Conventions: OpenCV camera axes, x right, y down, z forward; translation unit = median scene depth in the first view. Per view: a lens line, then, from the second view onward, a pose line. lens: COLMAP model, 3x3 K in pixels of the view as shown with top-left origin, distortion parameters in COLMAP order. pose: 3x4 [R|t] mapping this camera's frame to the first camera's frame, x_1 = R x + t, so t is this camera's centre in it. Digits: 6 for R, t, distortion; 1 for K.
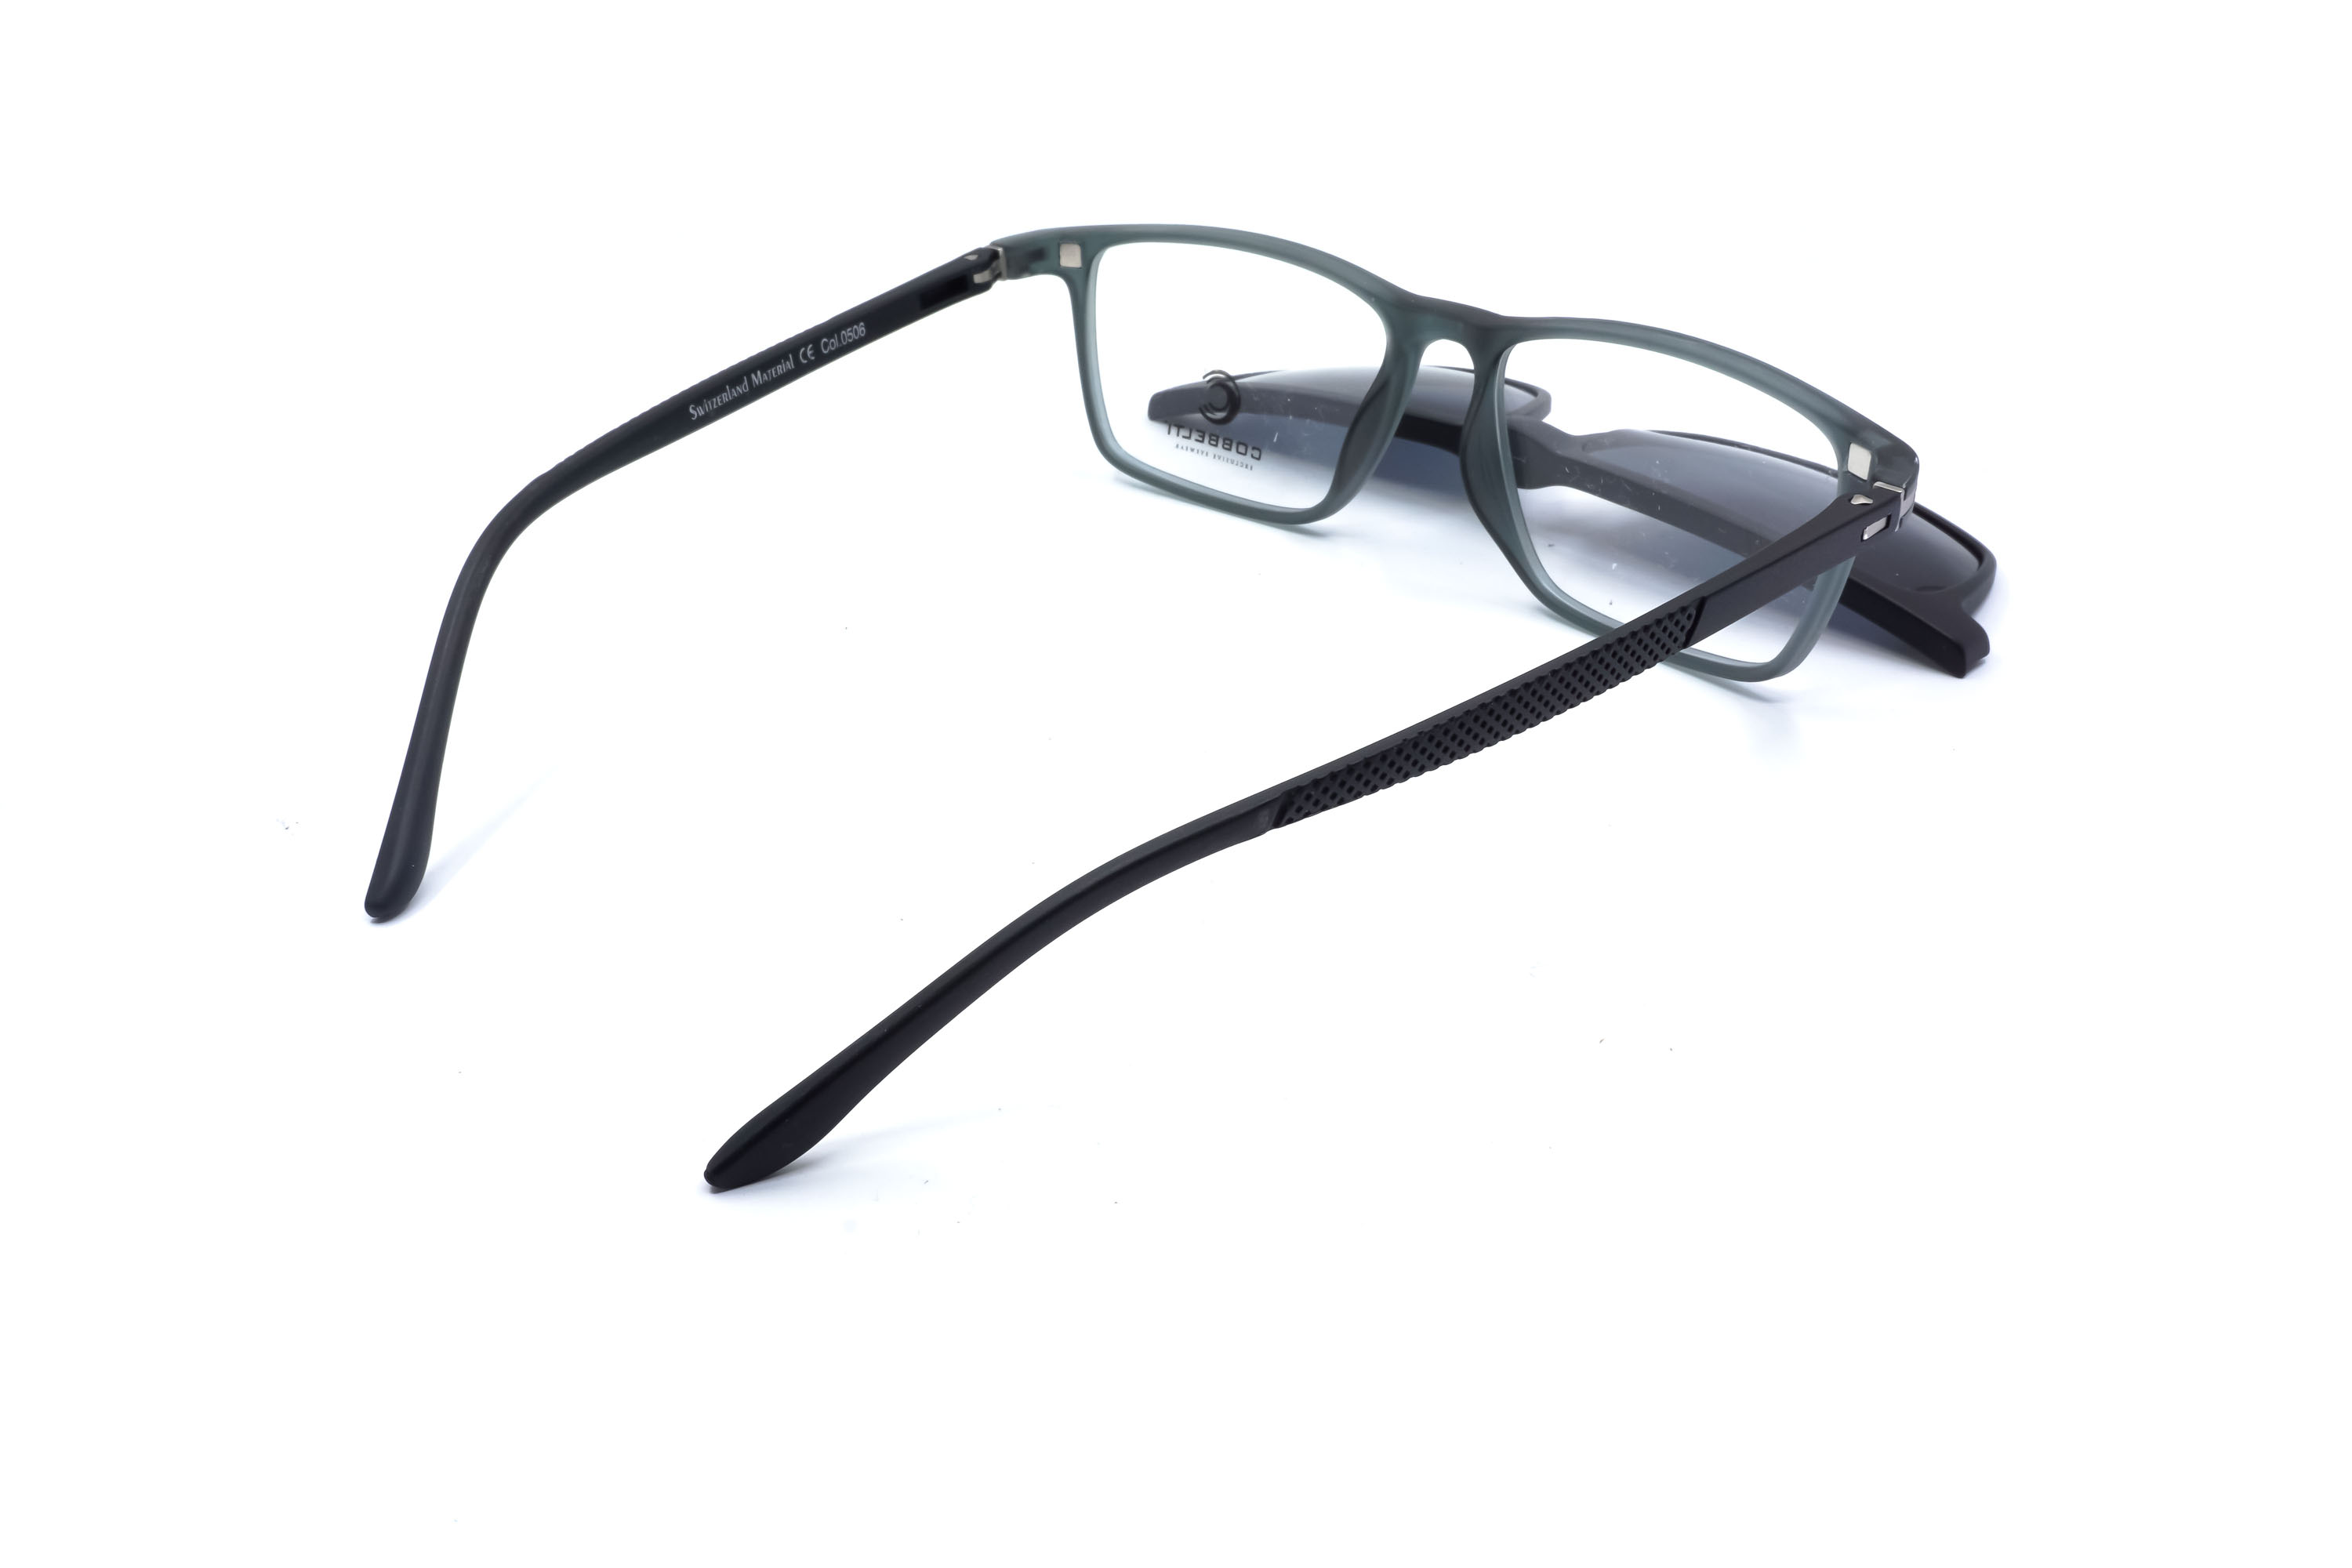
lens RADIAL K [[2296.1, 0, 1174.7], [0, 2296.1, 783.7], [0, 0, 1]] dist [0.018605, 0.000000]
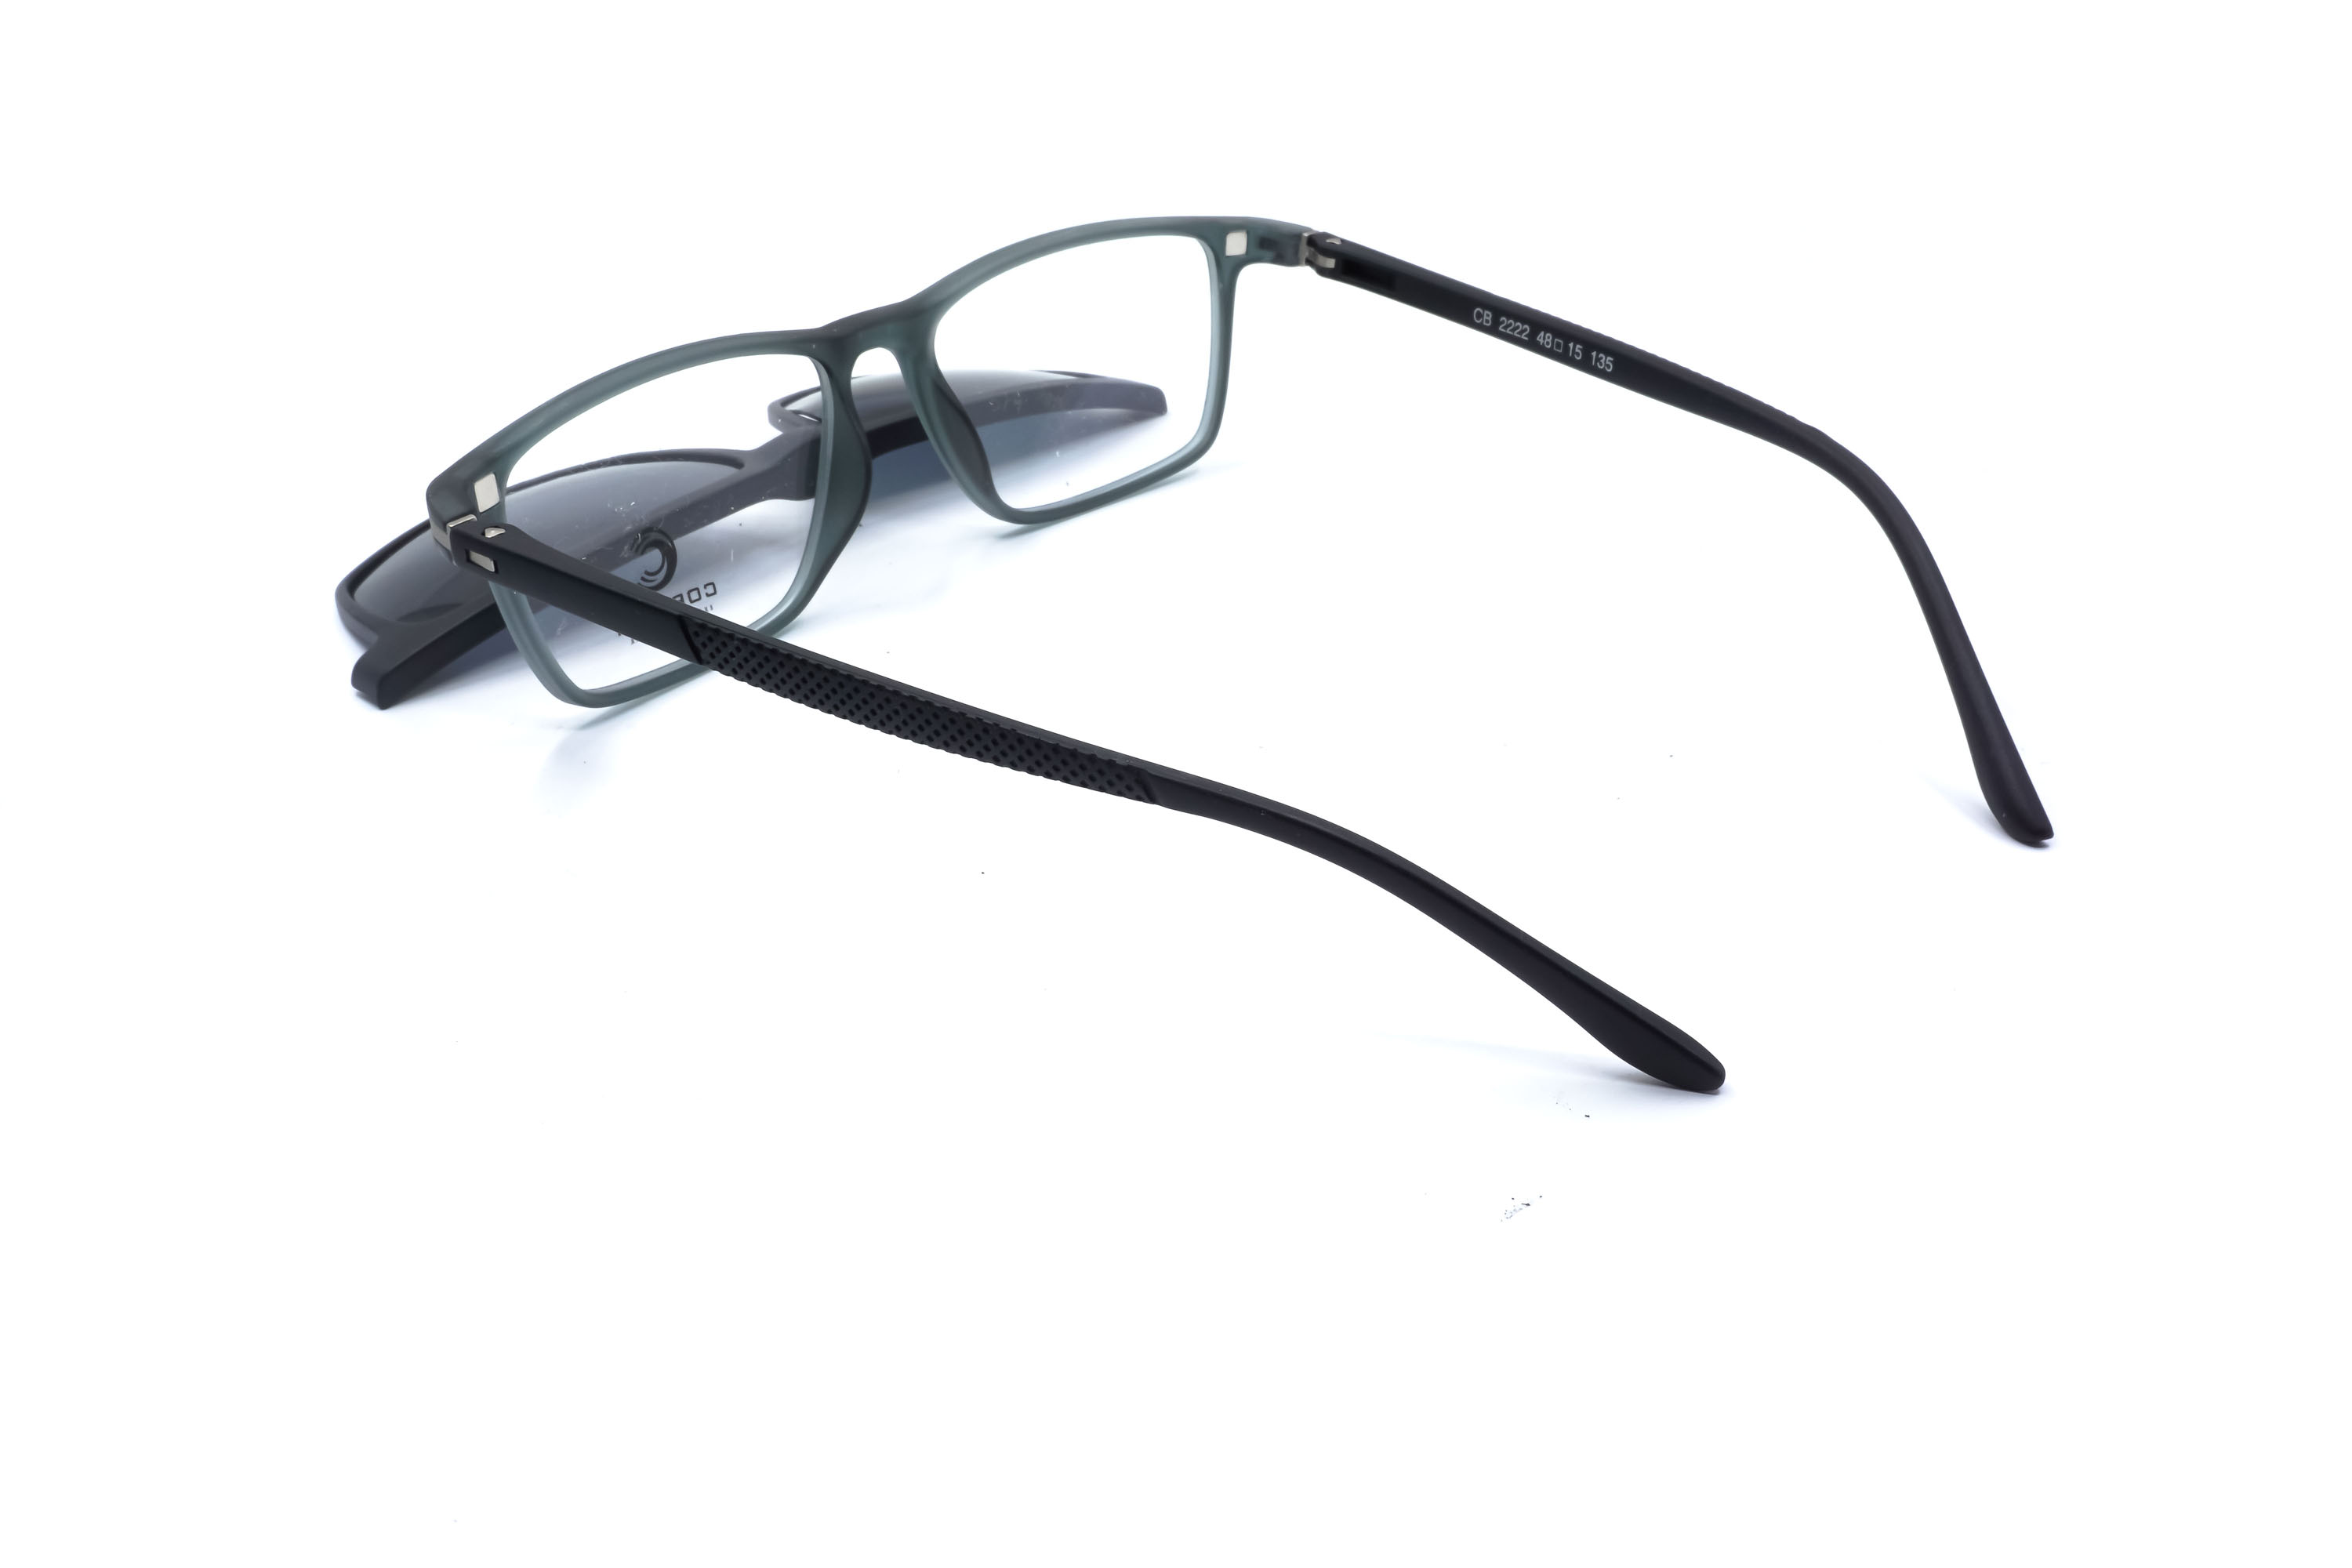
lens RADIAL K [[2296.1, 0, 1184.5], [0, 2296.1, 775.4], [0, 0, 1]] dist [0.018605, 0.000000]
pose [[-0.011897, -0.471014, 0.882045, -0.827463], [0.499139, 0.761551, 0.413402, -0.386599], [-0.866440, 0.445181, 0.226042, 0.720457]]
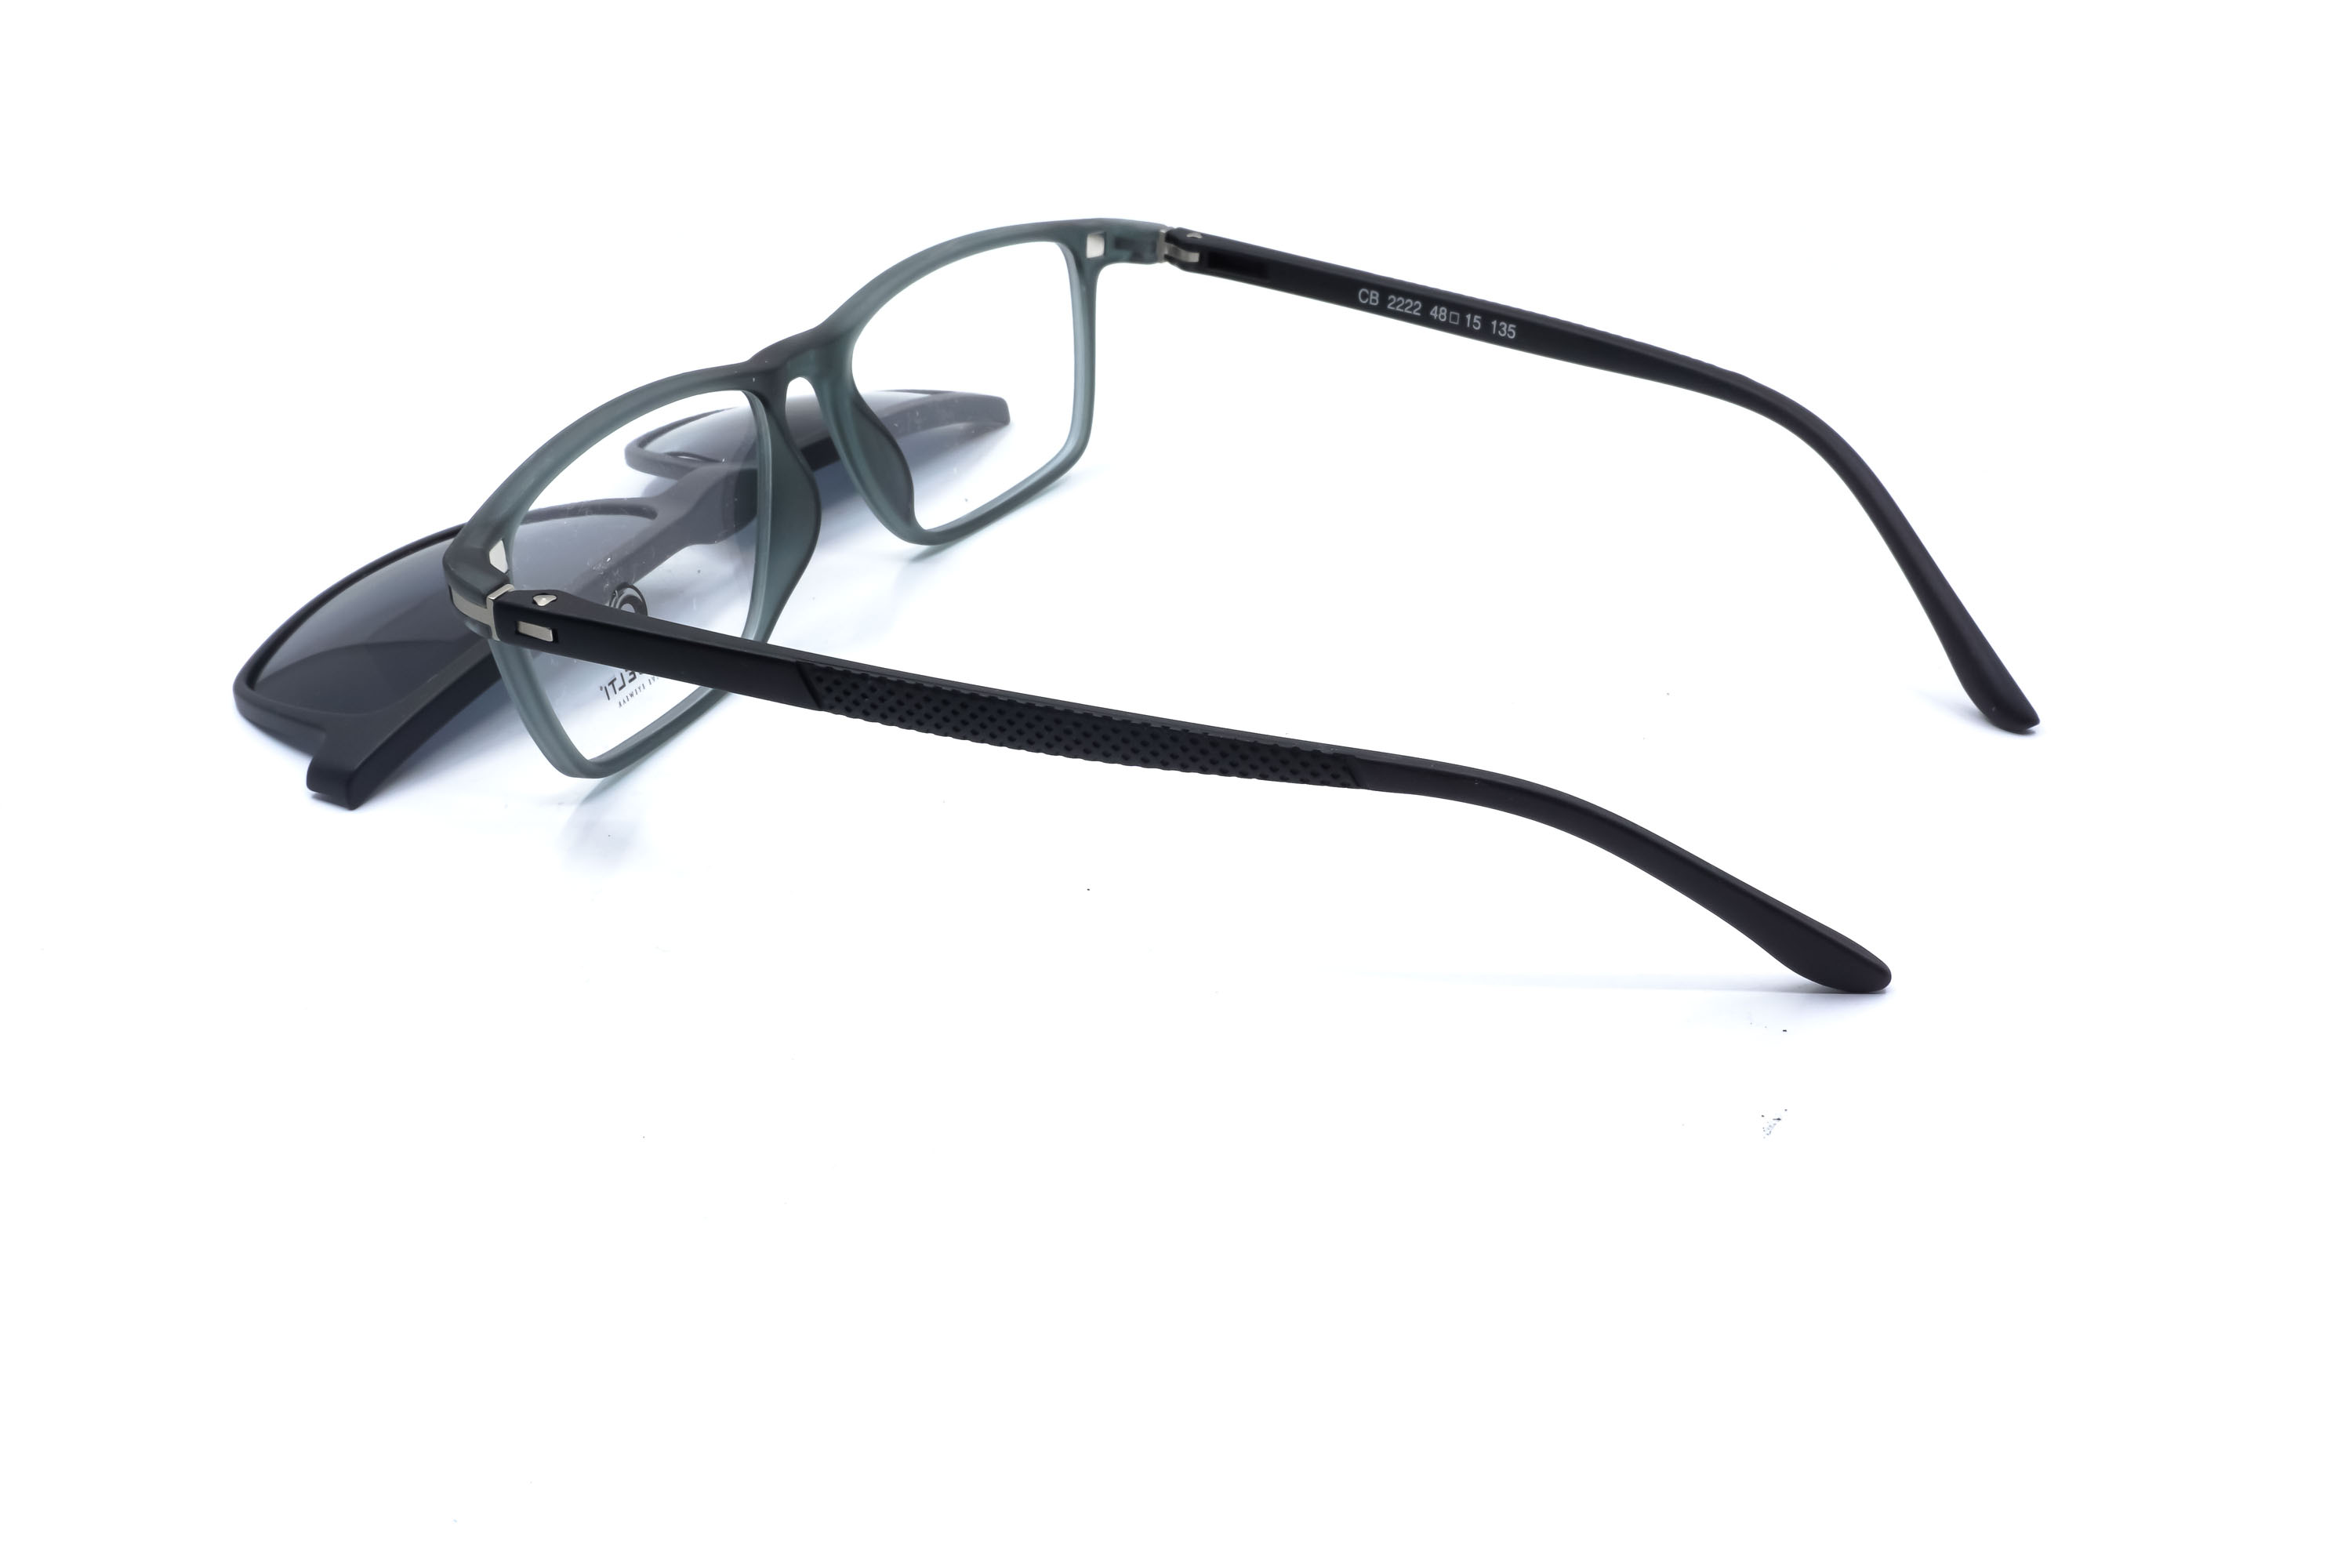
lens RADIAL K [[2296.1, 0, 1172.3], [0, 2296.1, 786.1], [0, 0, 1]] dist [0.018605, 0.000000]
pose [[-0.263210, -0.454530, 0.850954, -0.801774], [0.487908, 0.698221, 0.523864, -0.489589], [-0.832266, 0.553074, 0.037990, 0.902410]]
